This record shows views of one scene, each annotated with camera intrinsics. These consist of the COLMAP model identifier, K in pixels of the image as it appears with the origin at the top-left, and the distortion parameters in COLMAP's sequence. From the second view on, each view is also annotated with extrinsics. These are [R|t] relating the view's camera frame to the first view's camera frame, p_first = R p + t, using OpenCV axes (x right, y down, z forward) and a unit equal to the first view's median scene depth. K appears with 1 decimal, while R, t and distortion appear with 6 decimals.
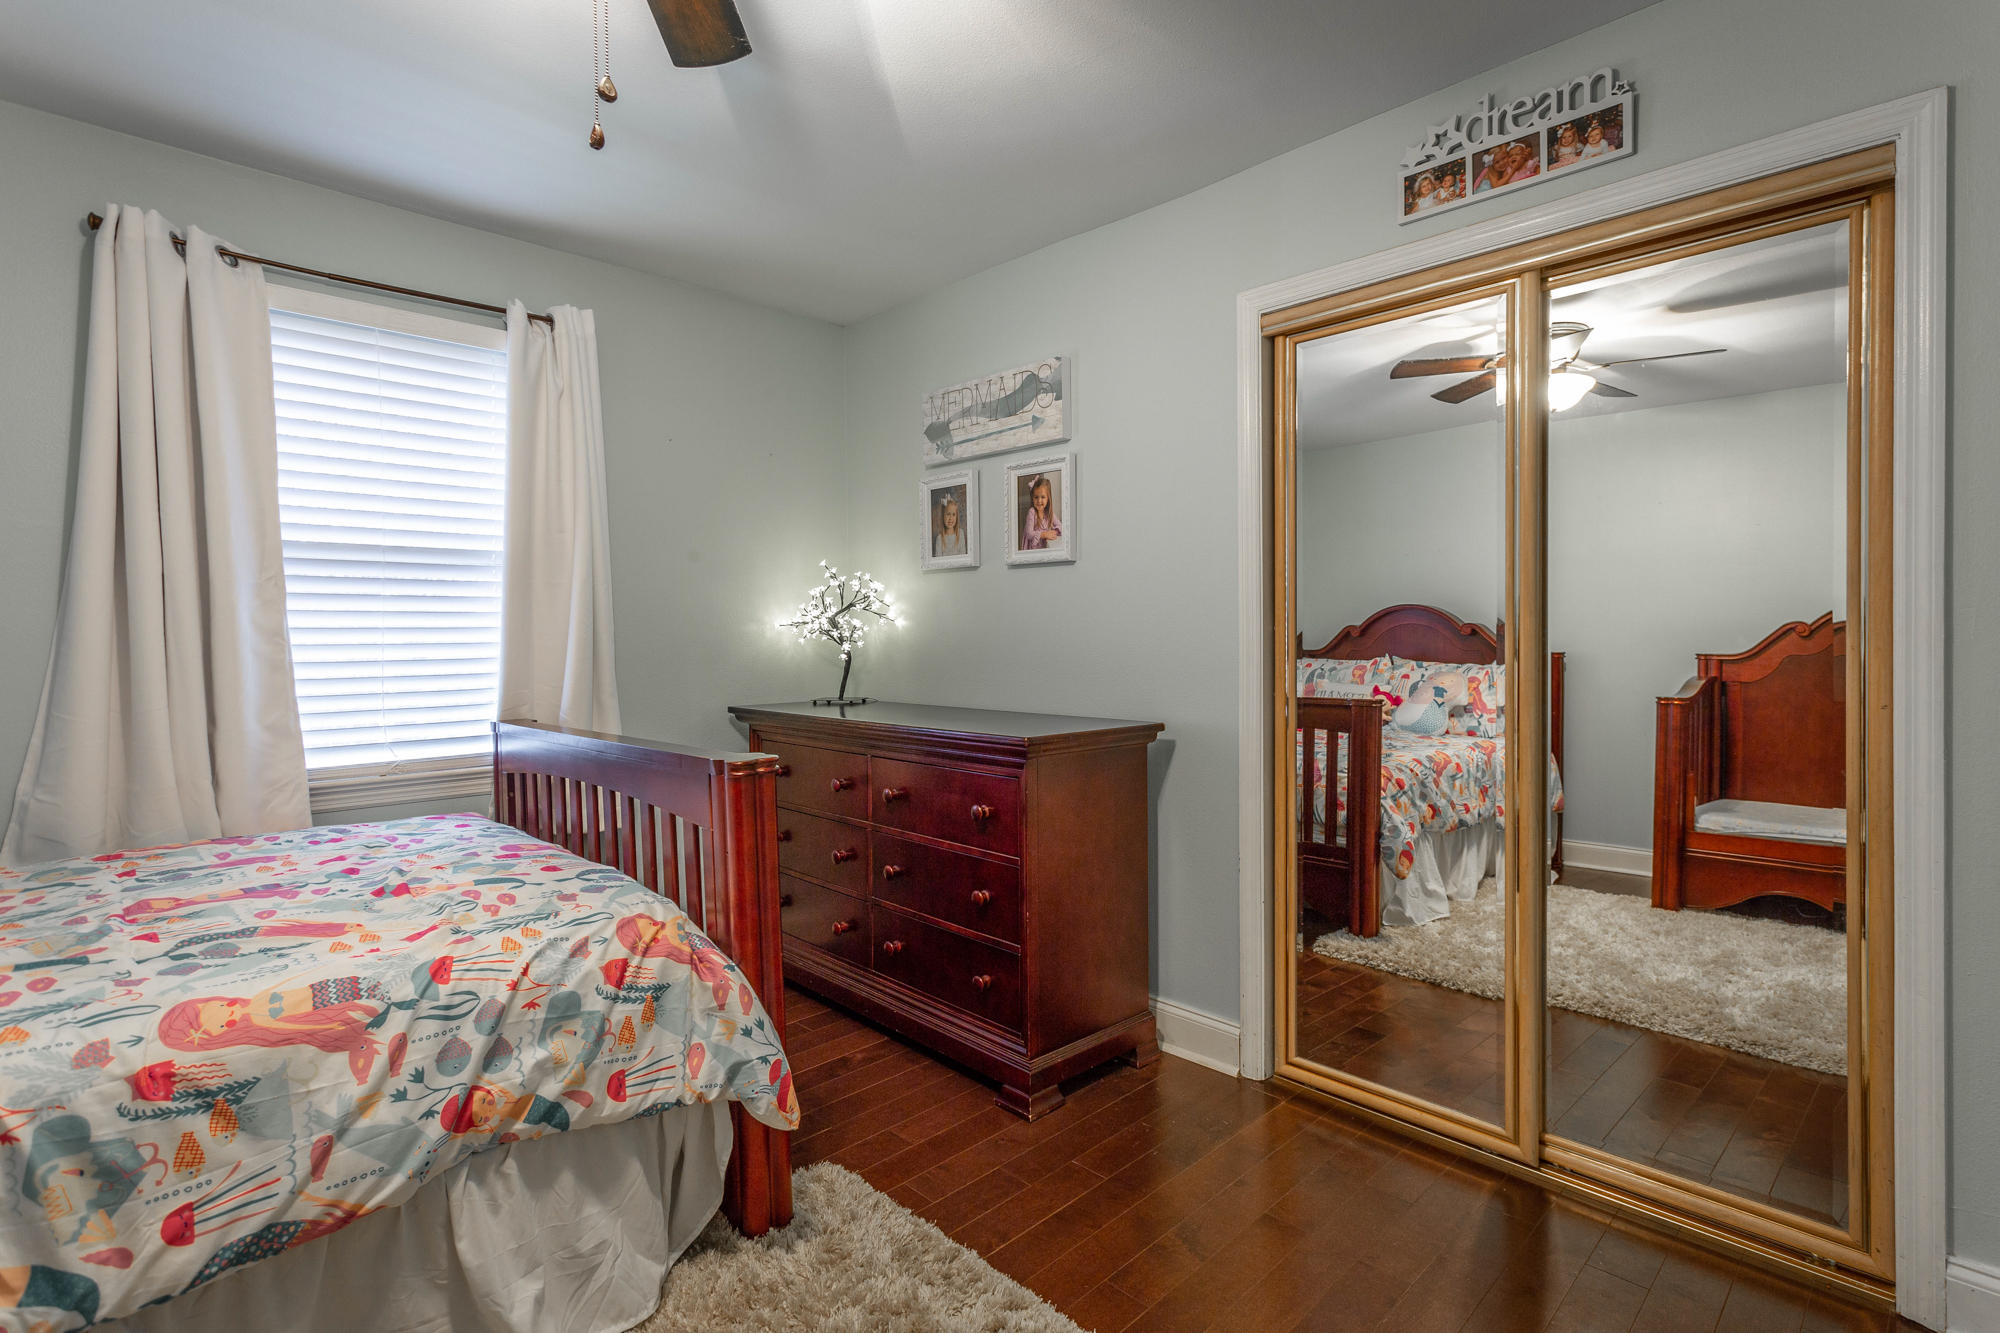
lens RADIAL K [[961.2, 0, 1006.8], [0, 961.2, 639.6], [0, 0, 1]] dist [0.002849, 0.000339]
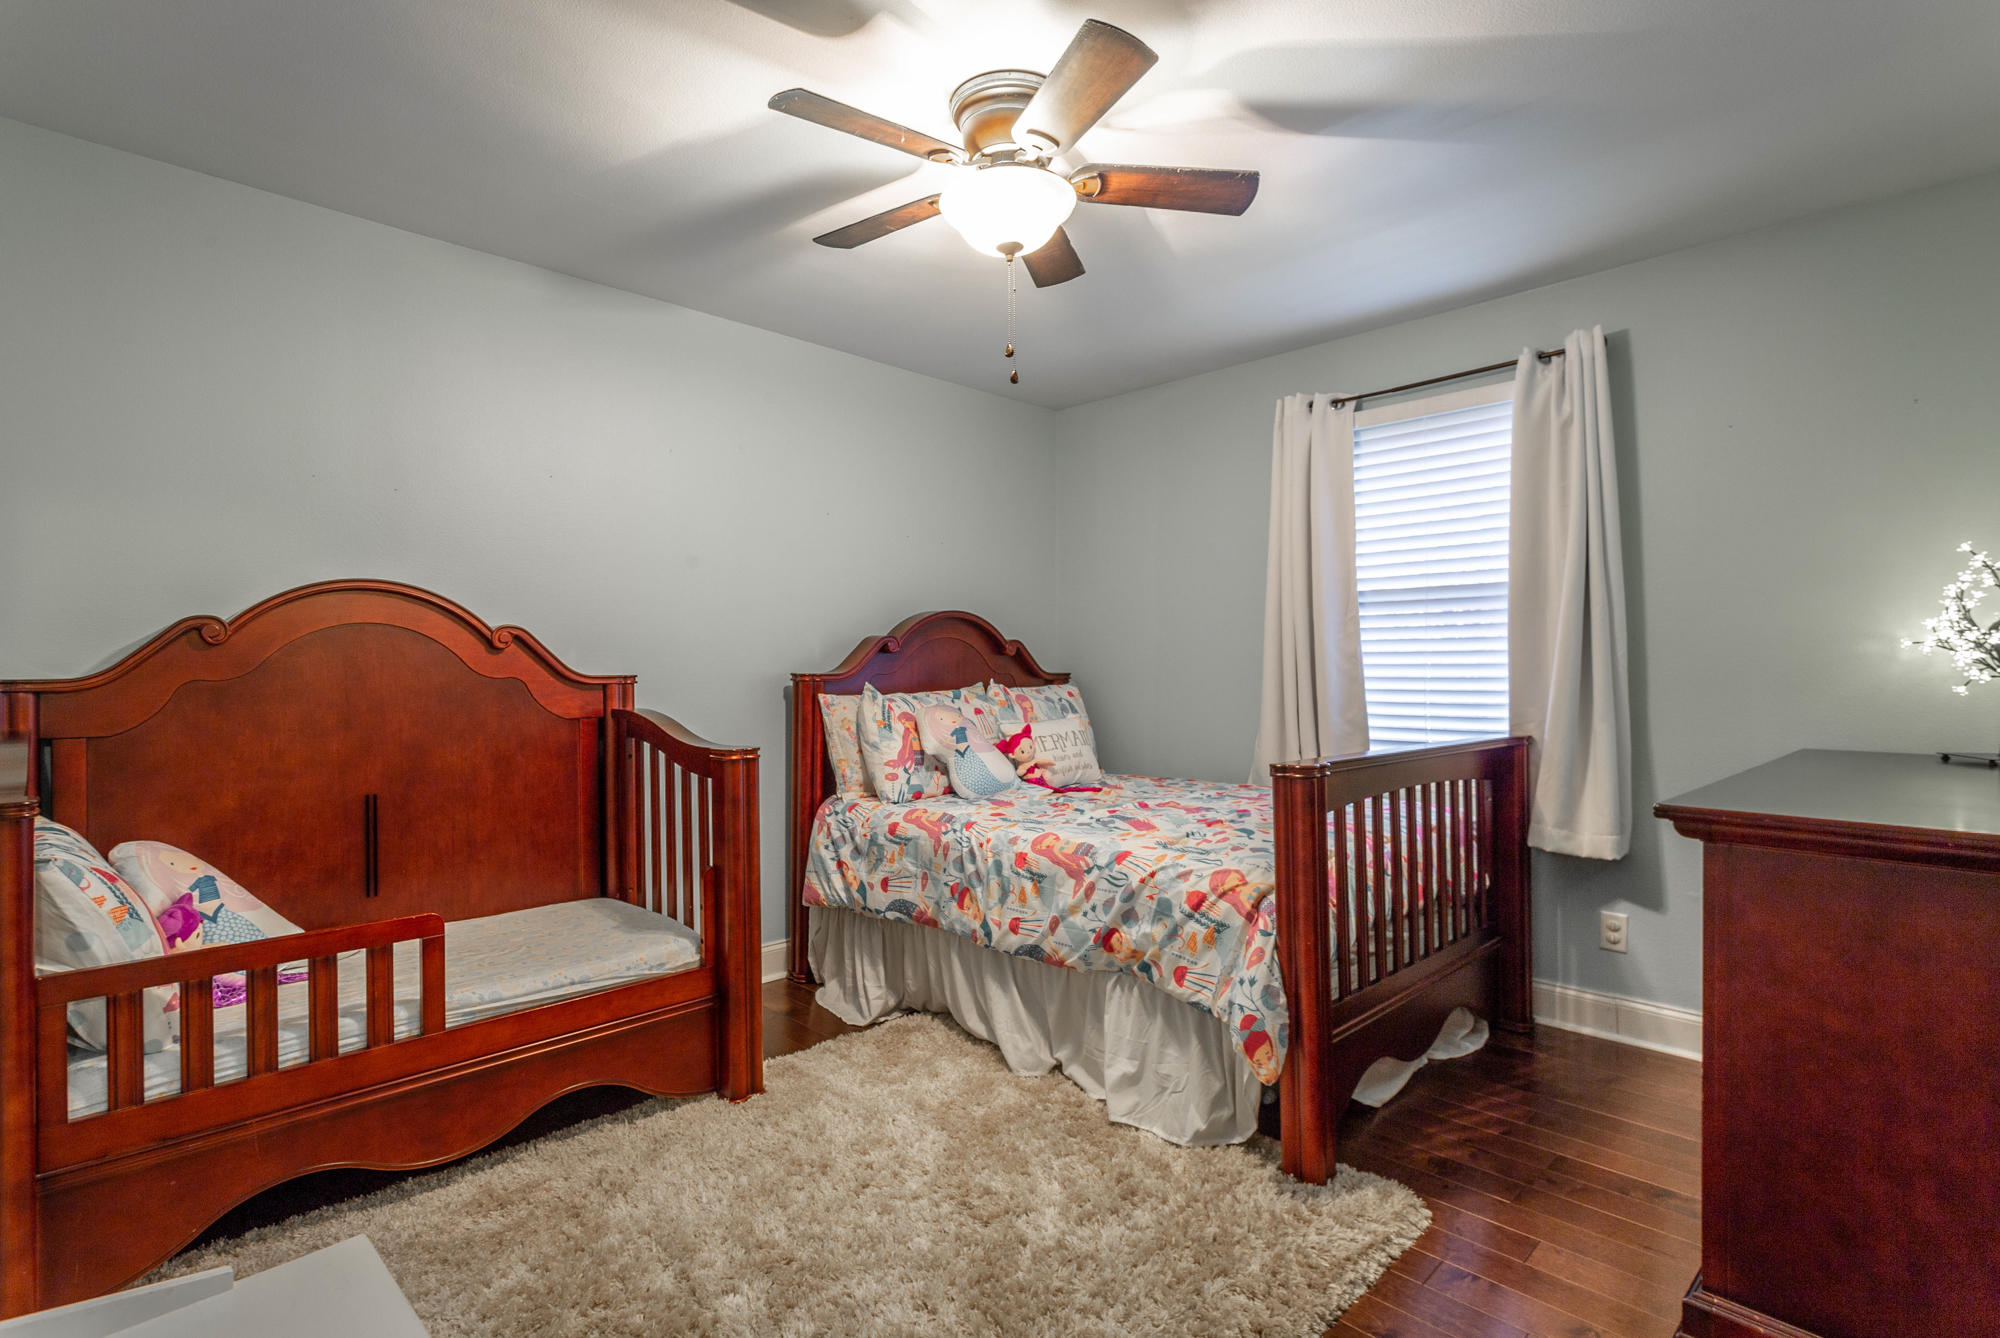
lens RADIAL K [[950.7, 0, 1014.6], [0, 950.7, 666.3], [0, 0, 1]] dist [-0.002338, 0.000116]
pose [[-0.002965, 0.008177, -0.999962, 1.007530], [-0.002687, 0.999963, 0.008185, -0.003825], [0.999992, 0.002711, -0.002943, 0.765115]]
